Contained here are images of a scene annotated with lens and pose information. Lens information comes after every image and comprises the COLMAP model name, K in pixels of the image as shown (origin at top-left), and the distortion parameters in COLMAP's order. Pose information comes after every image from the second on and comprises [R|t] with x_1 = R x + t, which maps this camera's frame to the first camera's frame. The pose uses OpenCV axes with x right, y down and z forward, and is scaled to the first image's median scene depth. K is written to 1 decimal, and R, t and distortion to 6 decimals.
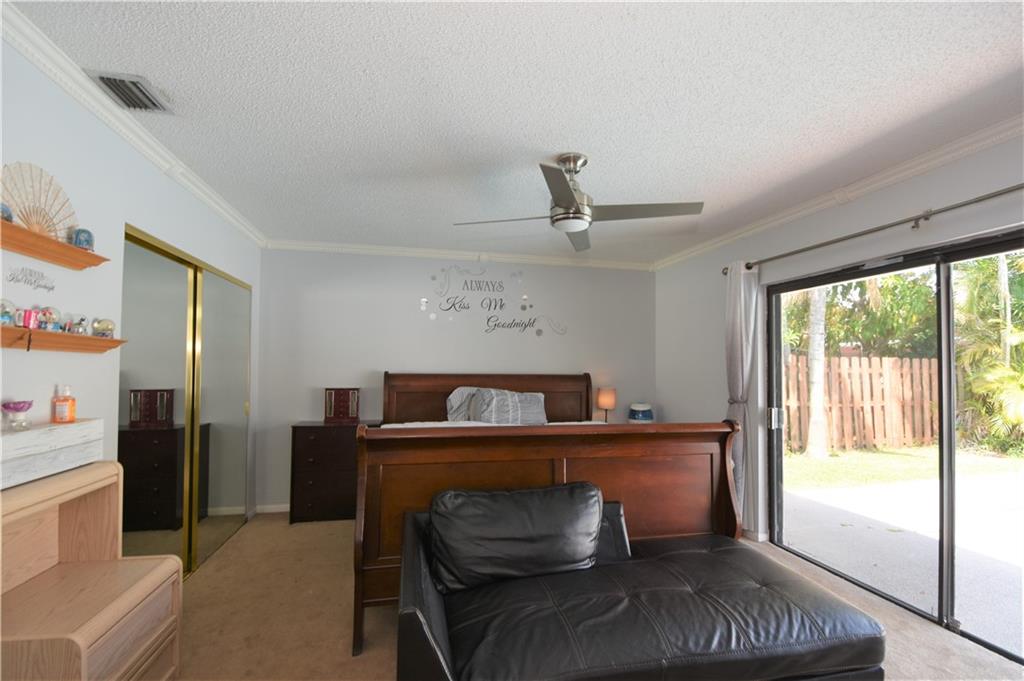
lens RADIAL K [[459.2, 0, 511.7], [0, 459.2, 354.2], [0, 0, 1]] dist [0.019551, -0.024567]
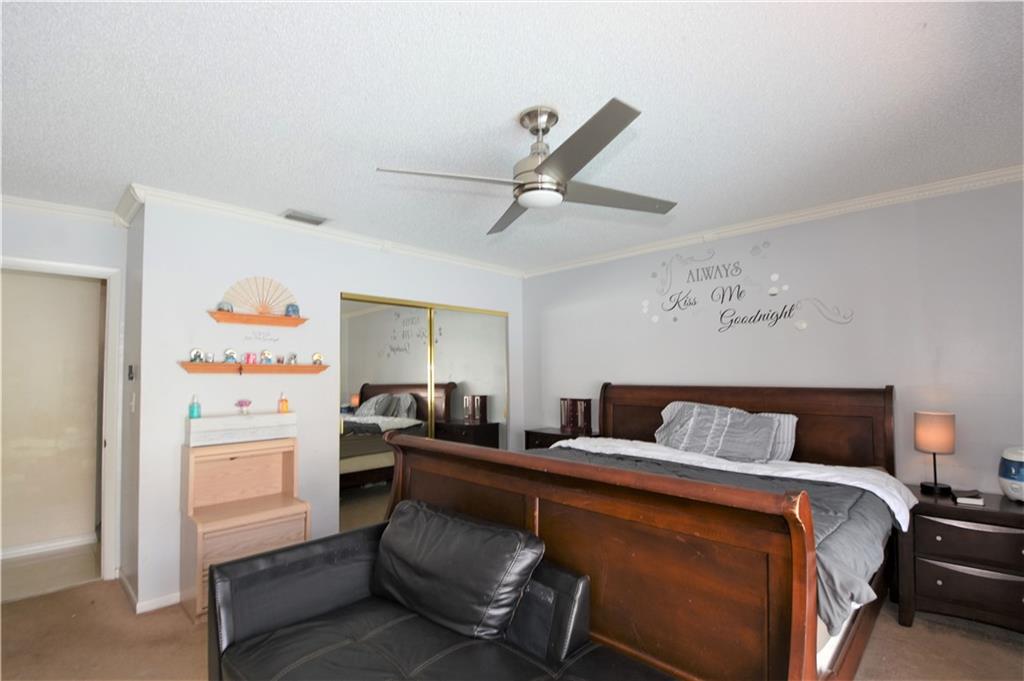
lens RADIAL K [[470.1, 0, 520.4], [0, 470.1, 358.7], [0, 0, 1]] dist [0.000120, -0.000016]
pose [[0.557337, -0.039652, -0.829339, 0.443613], [0.035419, 0.999085, -0.023966, 0.004915], [0.829531, -0.016017, 0.558232, 0.307500]]
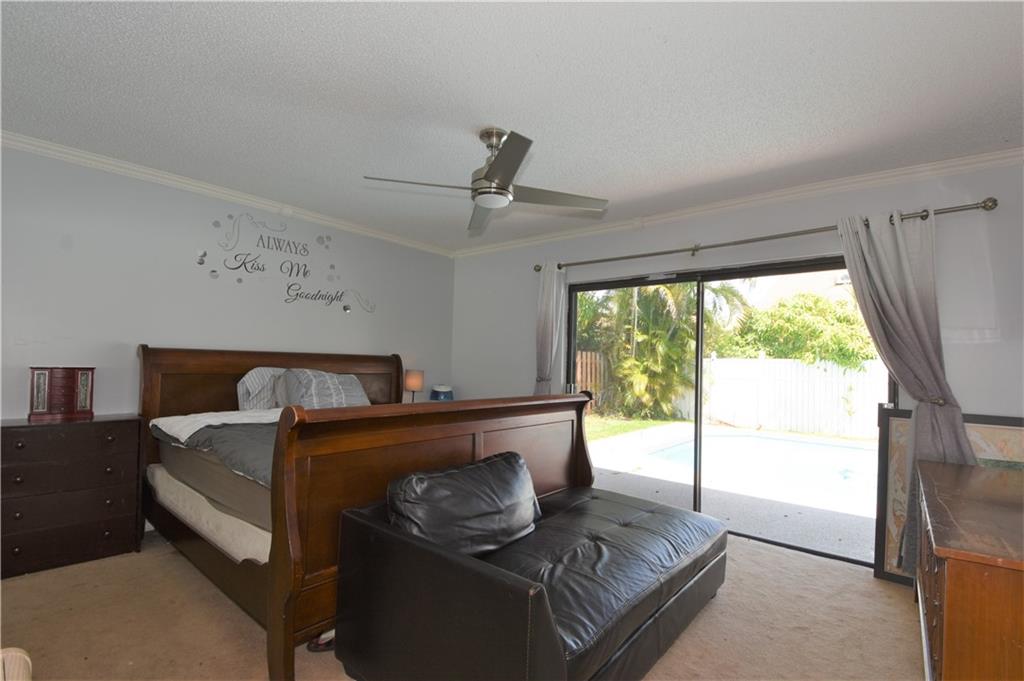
lens RADIAL K [[459.2, 0, 511.7], [0, 459.2, 354.2], [0, 0, 1]] dist [0.019551, -0.024567]
pose [[0.795331, 0.023238, 0.605730, -0.252047], [-0.036483, 0.999288, 0.009567, 0.025184], [-0.605076, -0.029708, 0.795613, 0.095958]]
